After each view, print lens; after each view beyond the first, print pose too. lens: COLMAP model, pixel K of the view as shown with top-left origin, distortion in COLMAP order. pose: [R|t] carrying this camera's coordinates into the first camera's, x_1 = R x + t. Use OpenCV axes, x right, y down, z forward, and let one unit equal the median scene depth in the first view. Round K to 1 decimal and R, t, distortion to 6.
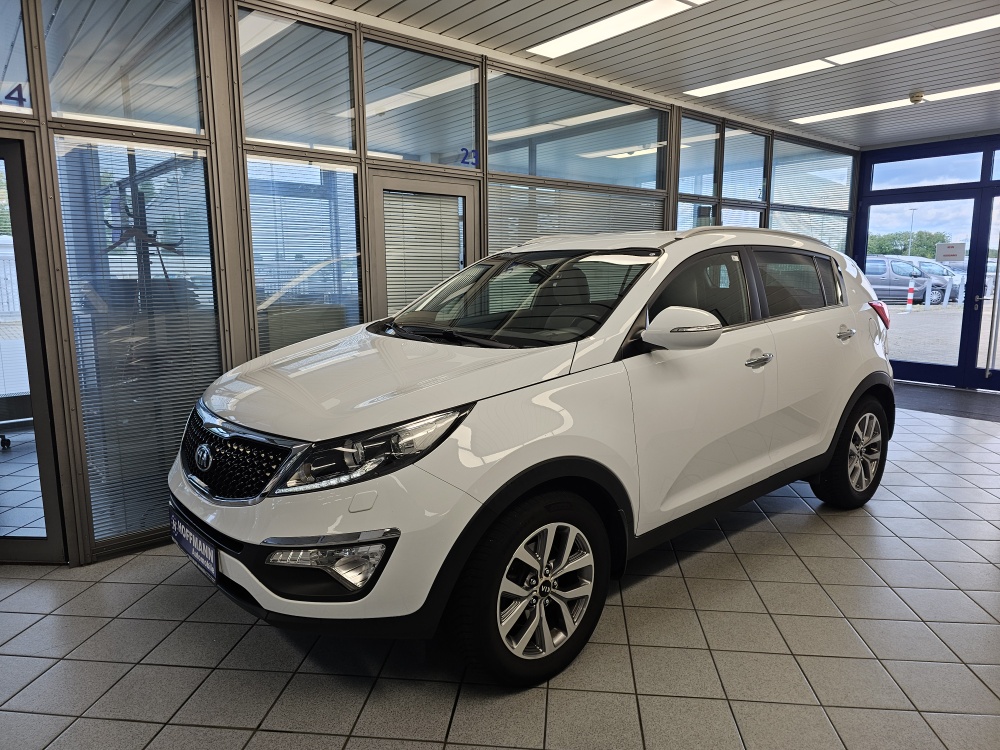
lens RADIAL K [[682.7, 0, 465.8], [0, 682.7, 387.4], [0, 0, 1]] dist [0.048281, -0.060591]
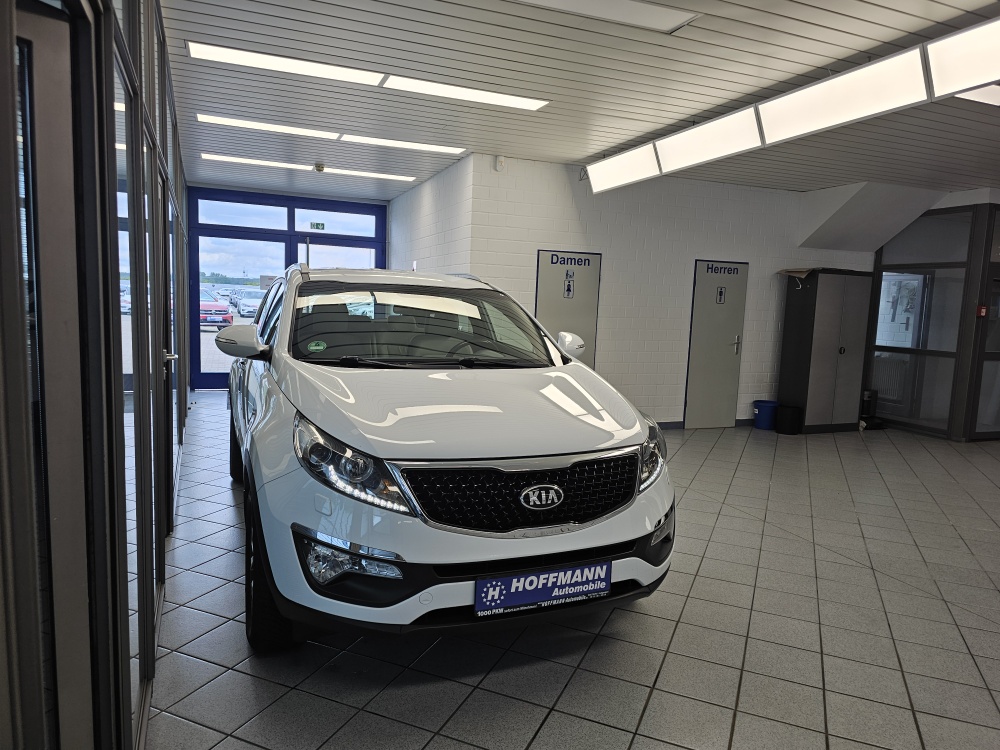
lens RADIAL K [[682.7, 0, 514.4], [0, 682.7, 390.9], [0, 0, 1]] dist [0.048281, -0.060591]
pose [[0.272528, -0.099869, 0.956951, -1.263625], [0.115350, 0.990816, 0.070553, -0.113315], [-0.955208, 0.091156, 0.281545, 0.728079]]
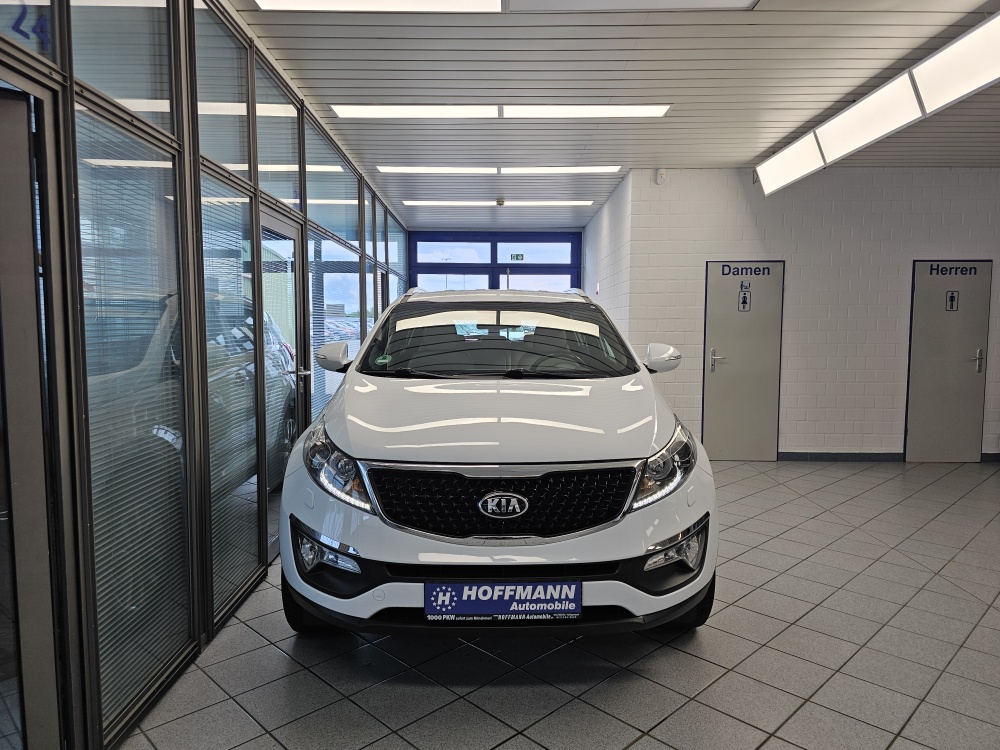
lens RADIAL K [[682.7, 0, 497.3], [0, 682.7, 385.2], [0, 0, 1]] dist [0.048281, -0.060591]
pose [[0.624891, -0.054584, 0.778801, -1.074085], [0.117724, 0.992735, -0.024881, -0.035071], [-0.771785, 0.107232, 0.626777, 0.388492]]
